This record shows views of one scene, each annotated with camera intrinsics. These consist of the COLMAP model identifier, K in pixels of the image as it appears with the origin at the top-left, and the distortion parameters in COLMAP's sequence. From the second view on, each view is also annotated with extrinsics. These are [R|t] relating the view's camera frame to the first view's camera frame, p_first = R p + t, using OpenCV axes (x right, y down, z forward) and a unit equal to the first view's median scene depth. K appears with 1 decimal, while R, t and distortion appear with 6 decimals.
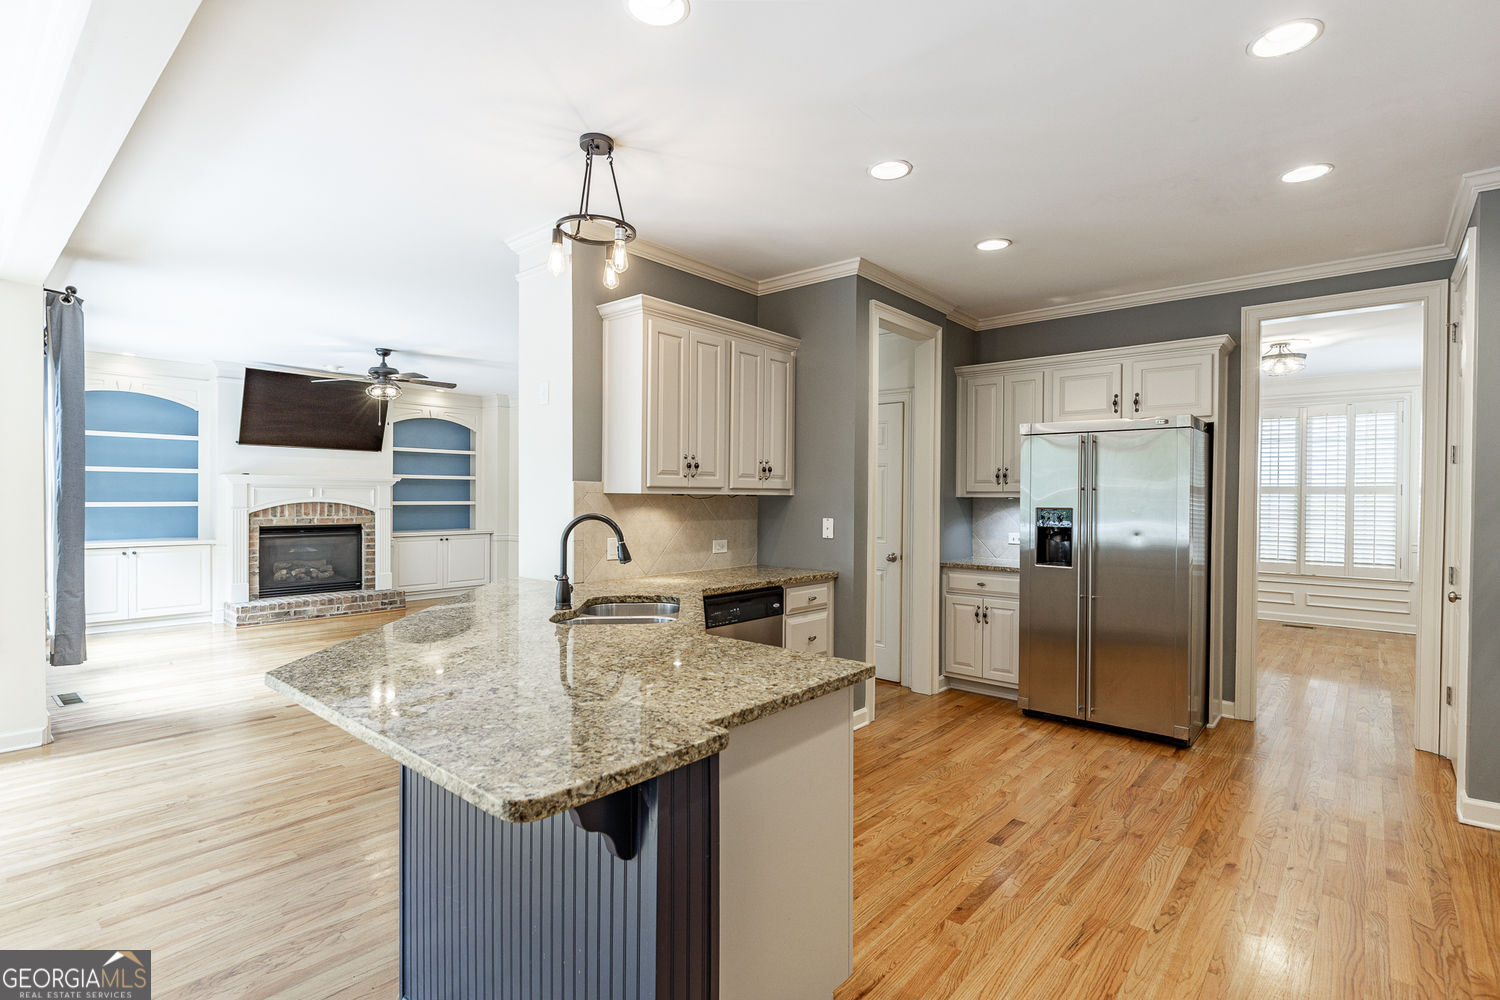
lens RADIAL K [[717.9, 0, 758.1], [0, 717.9, 499.0], [0, 0, 1]] dist [-0.001569, -0.001594]
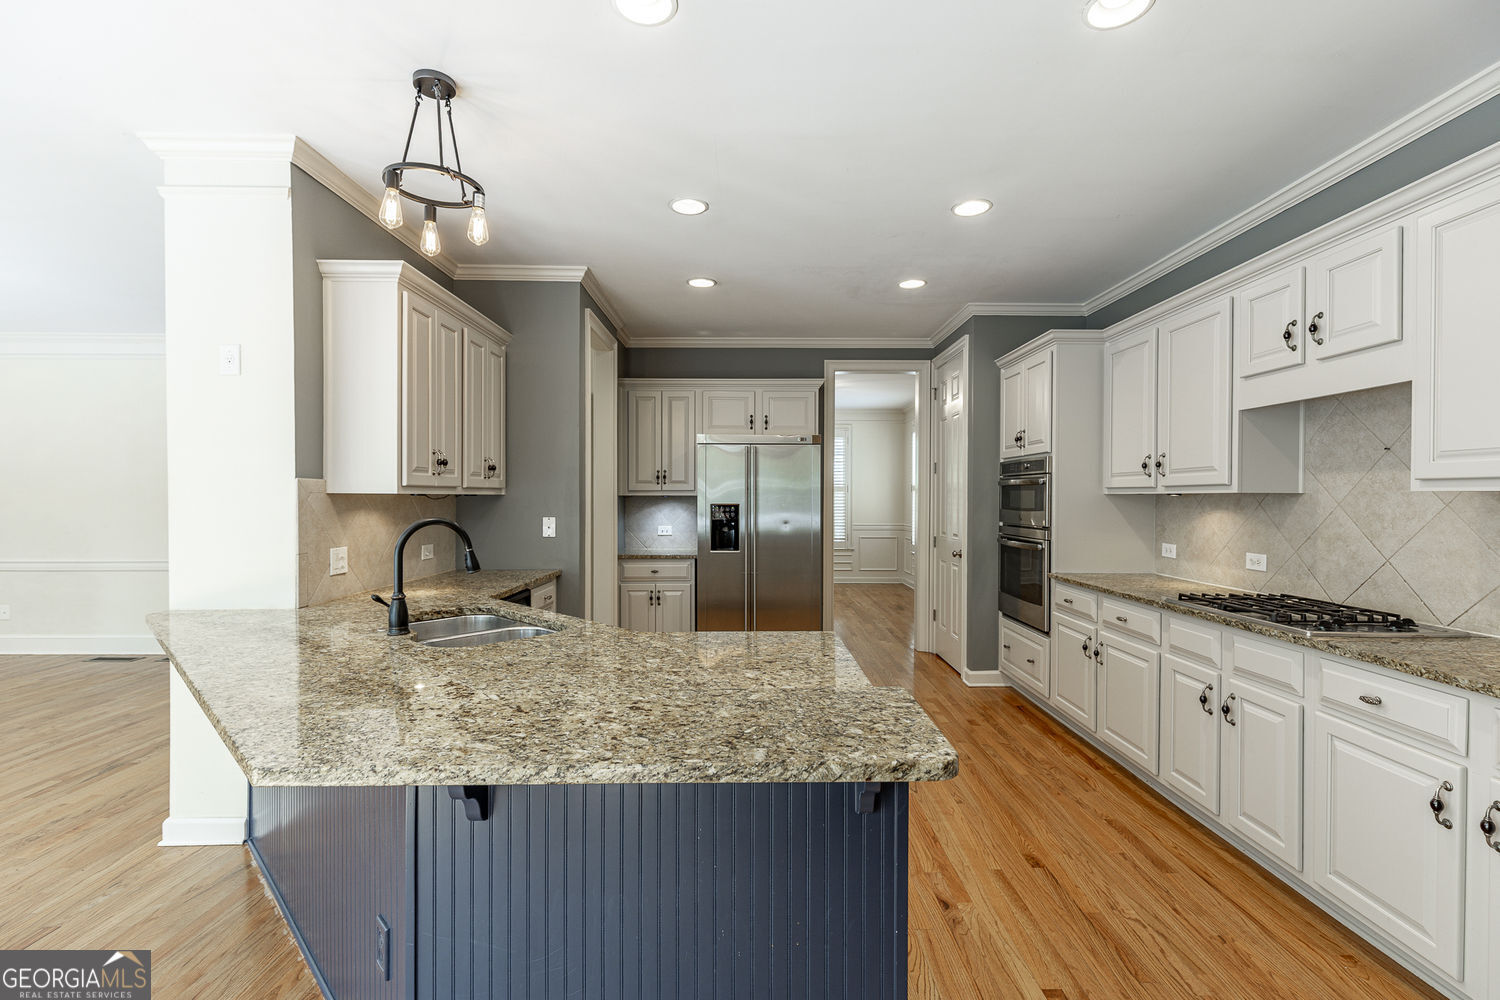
lens RADIAL K [[673.5, 0, 760.5], [0, 673.5, 499.5], [0, 0, 1]] dist [0.009915, -0.001910]
pose [[0.749357, -0.009520, 0.662098, -0.310679], [0.006244, 0.999954, 0.007311, -0.003159], [-0.662137, -0.001345, 0.749382, 0.092127]]
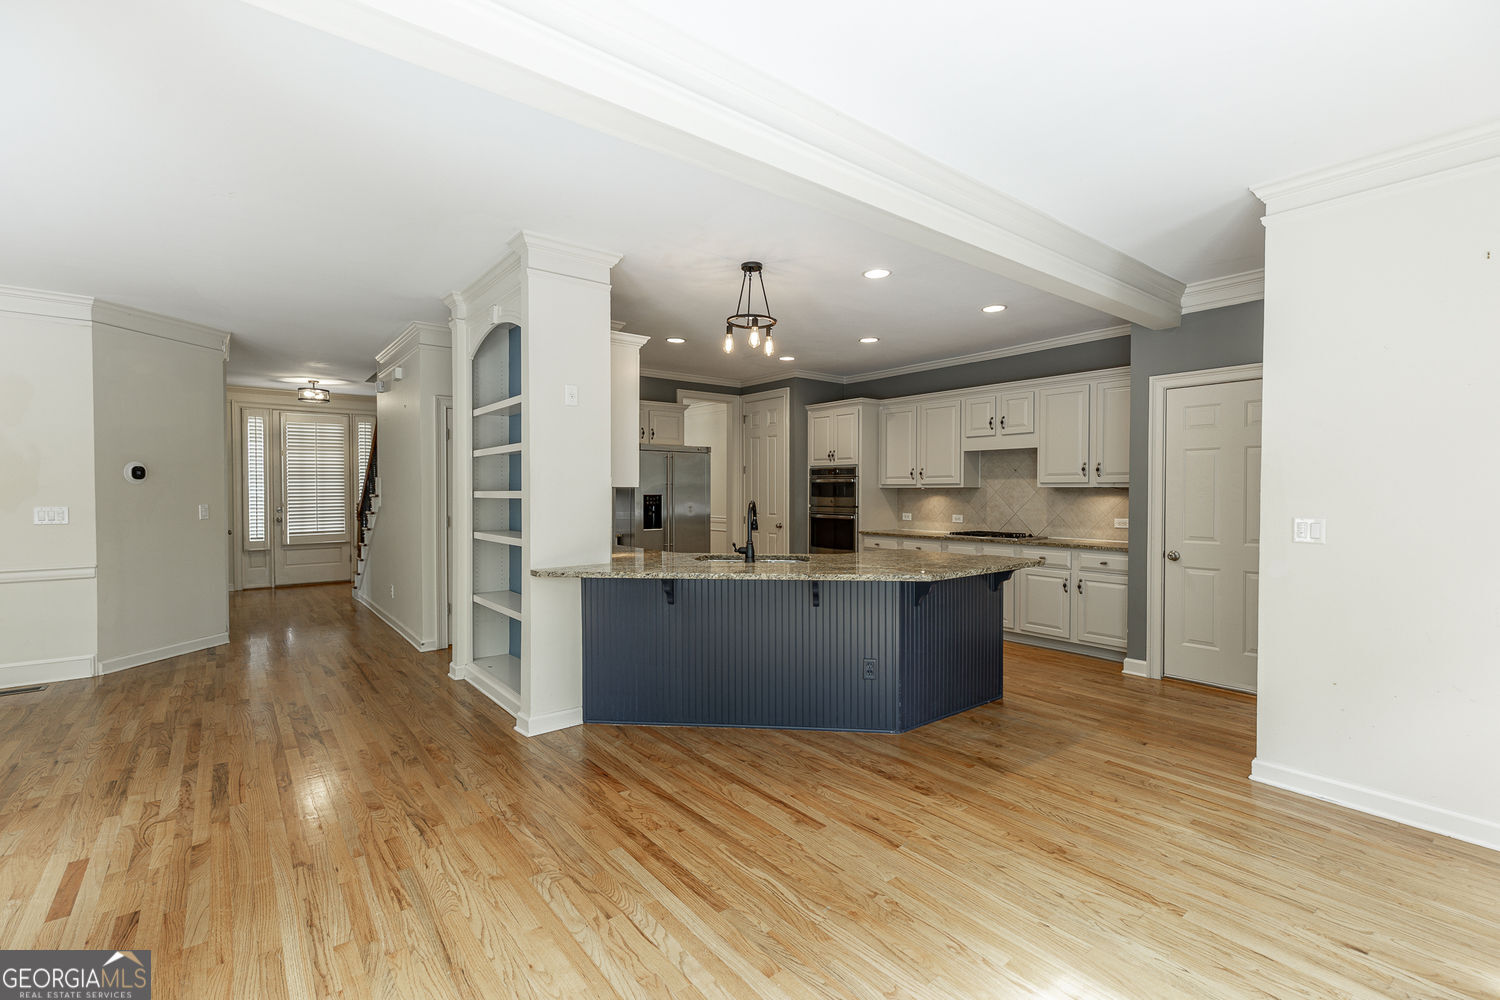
lens RADIAL K [[673.5, 0, 762.7], [0, 673.5, 501.7], [0, 0, 1]] dist [0.009915, -0.001910]
pose [[0.176622, -0.024383, 0.983977, -1.108571], [0.003957, 0.999703, 0.024063, -0.008152], [-0.984271, -0.000357, 0.176666, 0.469876]]
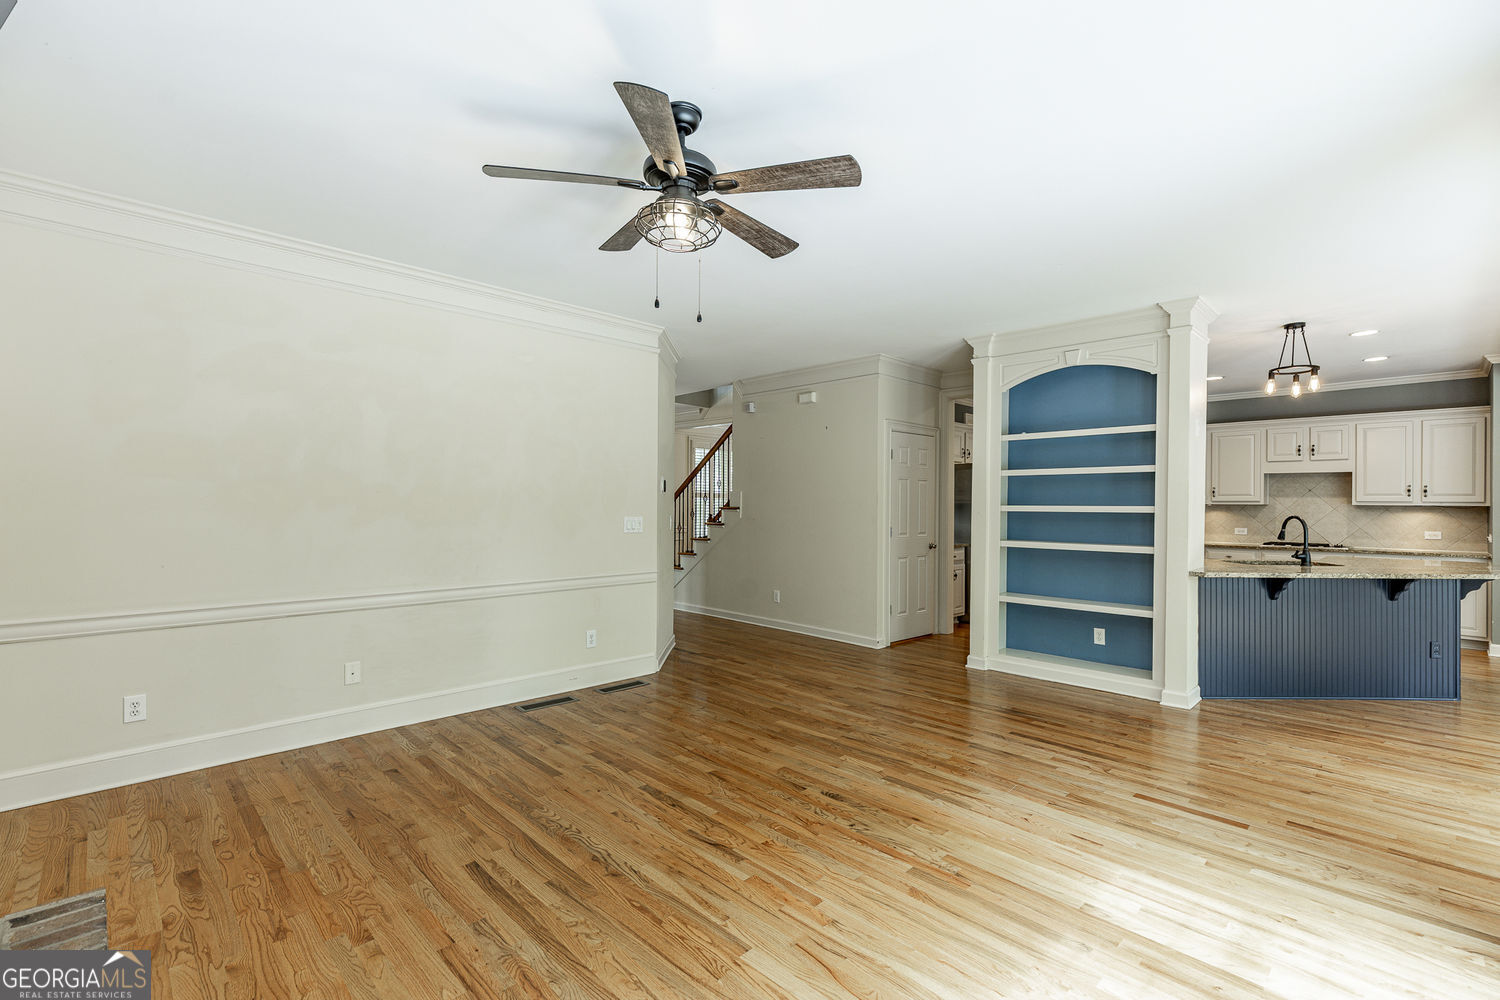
lens RADIAL K [[673.5, 0, 766.3], [0, 673.5, 503.5], [0, 0, 1]] dist [0.009915, -0.001910]
pose [[0.068493, -0.007612, 0.997623, -1.412752], [-0.004629, 0.999958, 0.007947, -0.012675], [-0.997641, -0.005162, 0.068455, 1.508968]]
